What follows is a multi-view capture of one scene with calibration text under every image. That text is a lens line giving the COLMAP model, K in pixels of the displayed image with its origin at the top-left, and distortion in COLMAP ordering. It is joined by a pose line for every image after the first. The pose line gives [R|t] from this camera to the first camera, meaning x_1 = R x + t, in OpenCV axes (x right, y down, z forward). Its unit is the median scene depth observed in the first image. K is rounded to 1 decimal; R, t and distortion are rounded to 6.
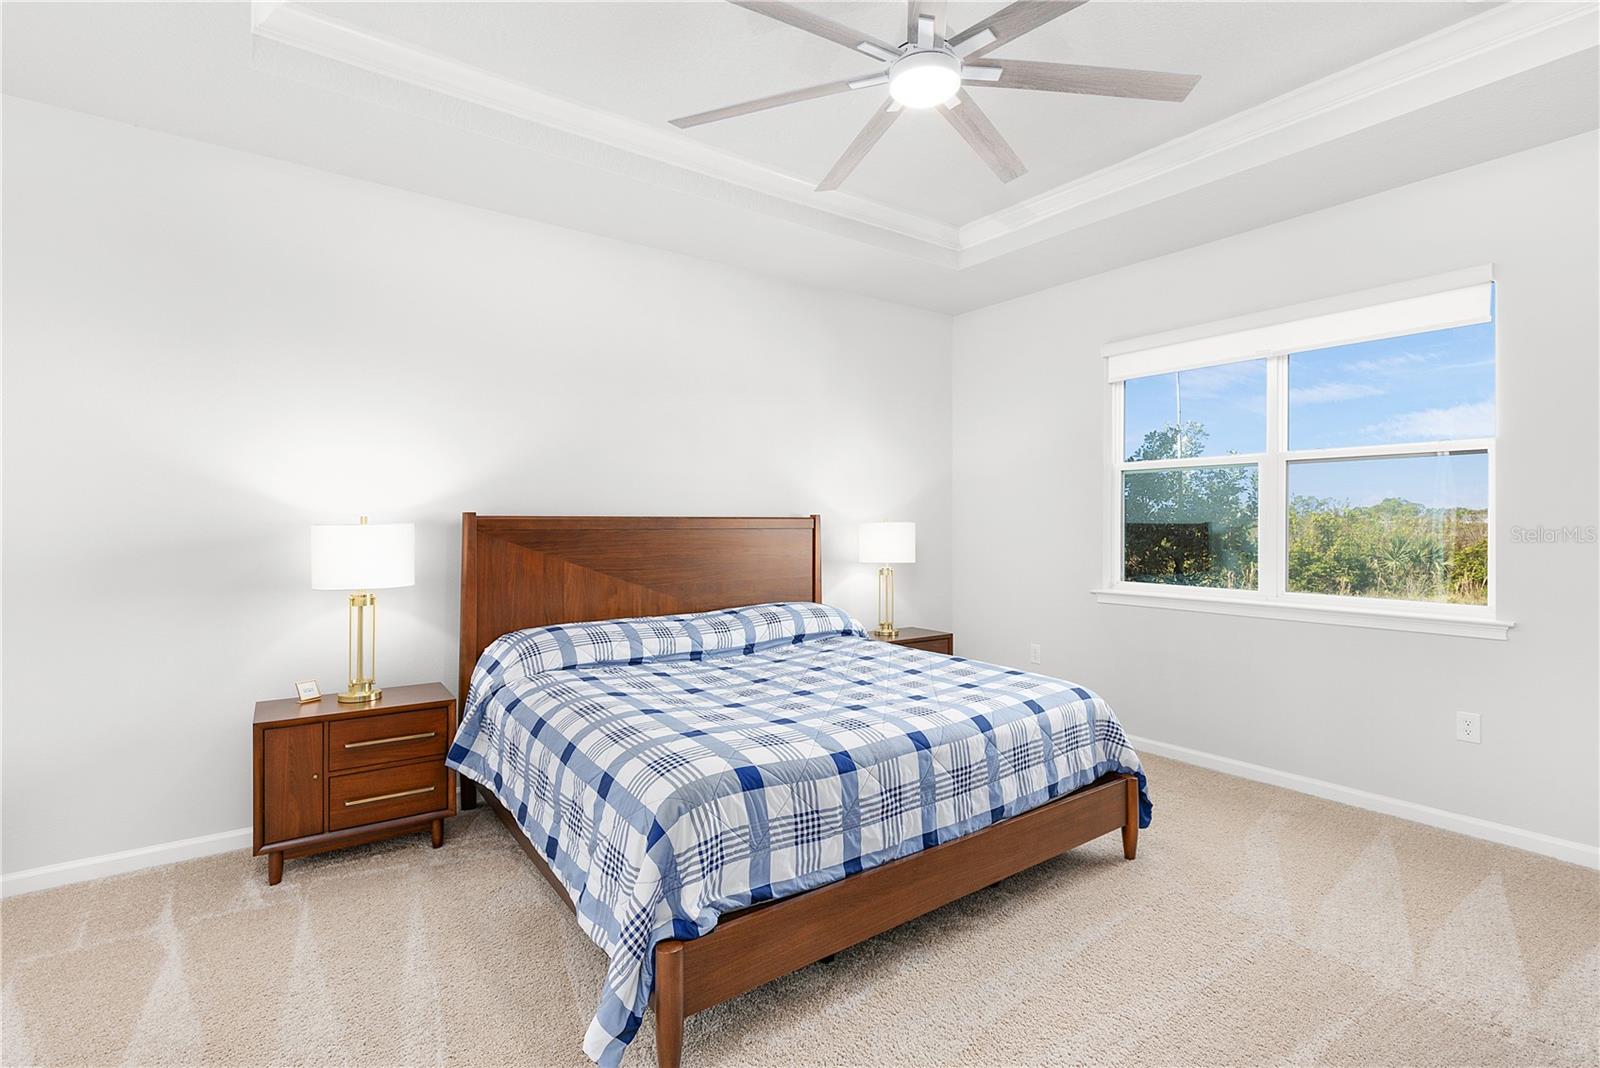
lens RADIAL K [[739.2, 0, 788.1], [0, 739.2, 545.5], [0, 0, 1]] dist [0.012279, -0.004877]
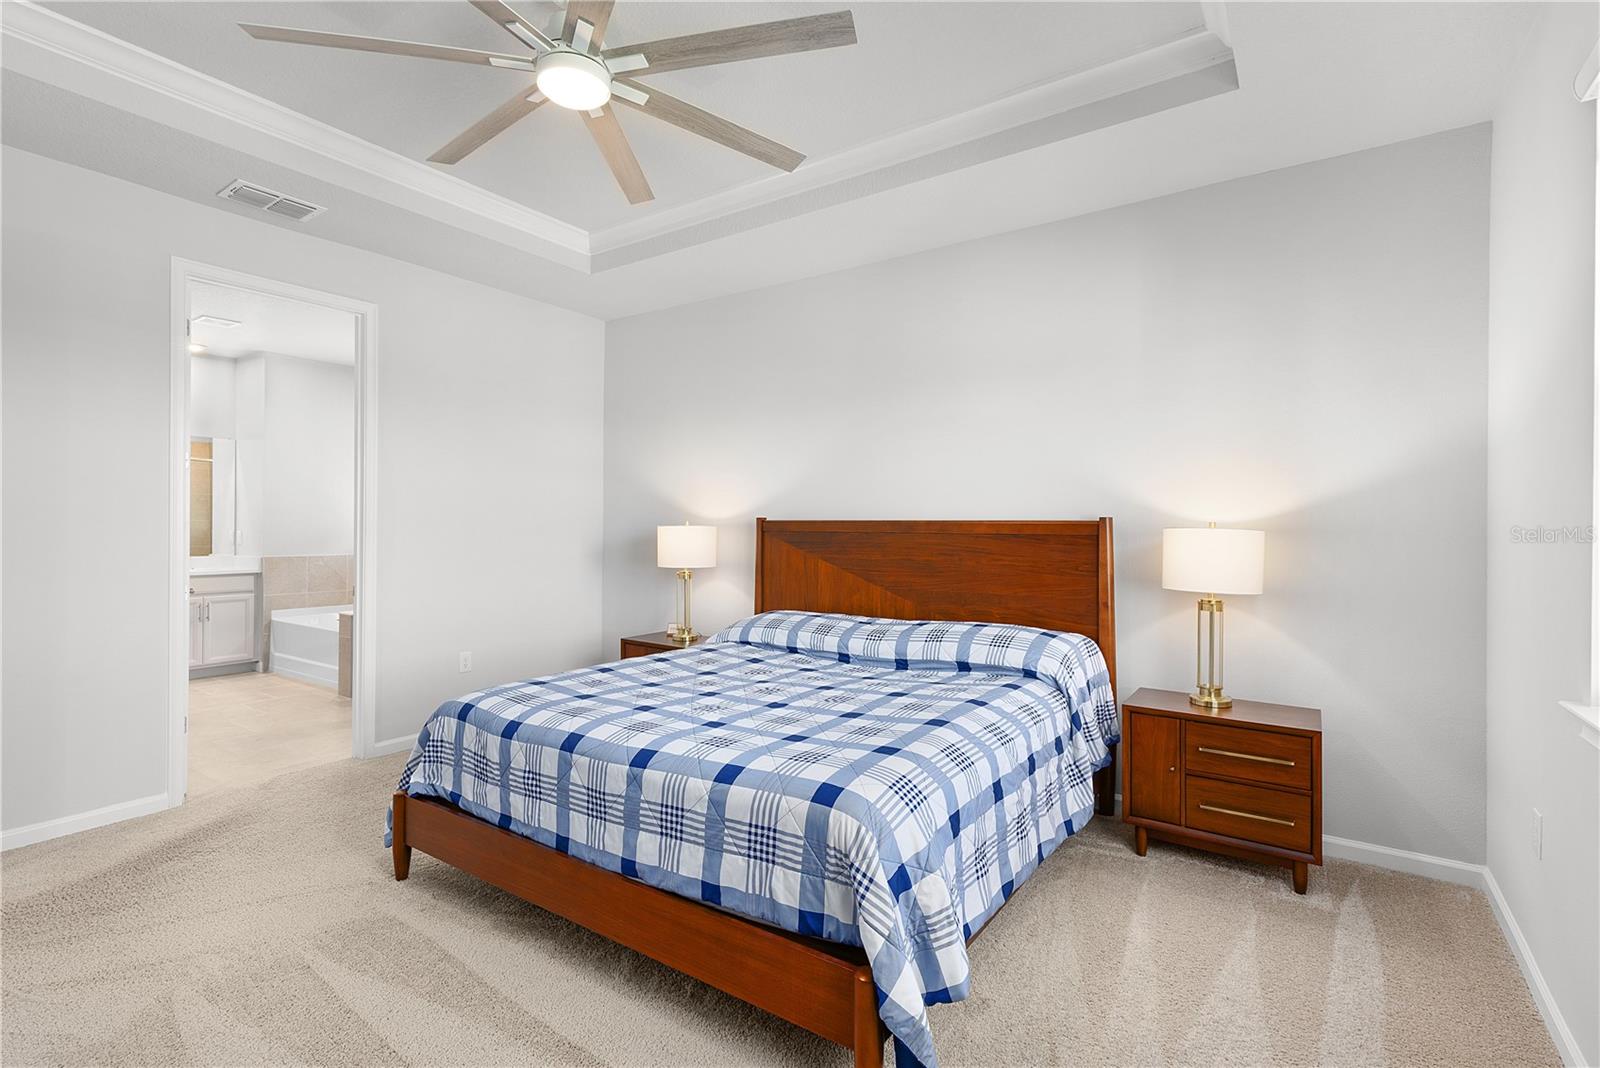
lens RADIAL K [[739.2, 0, 799.1], [0, 739.2, 524.6], [0, 0, 1]] dist [0.012279, -0.004877]
pose [[0.342643, -0.001396, -0.939465, 0.783574], [-0.032381, 0.999387, -0.013295, -0.015309], [0.938907, 0.034977, 0.342388, 0.602879]]
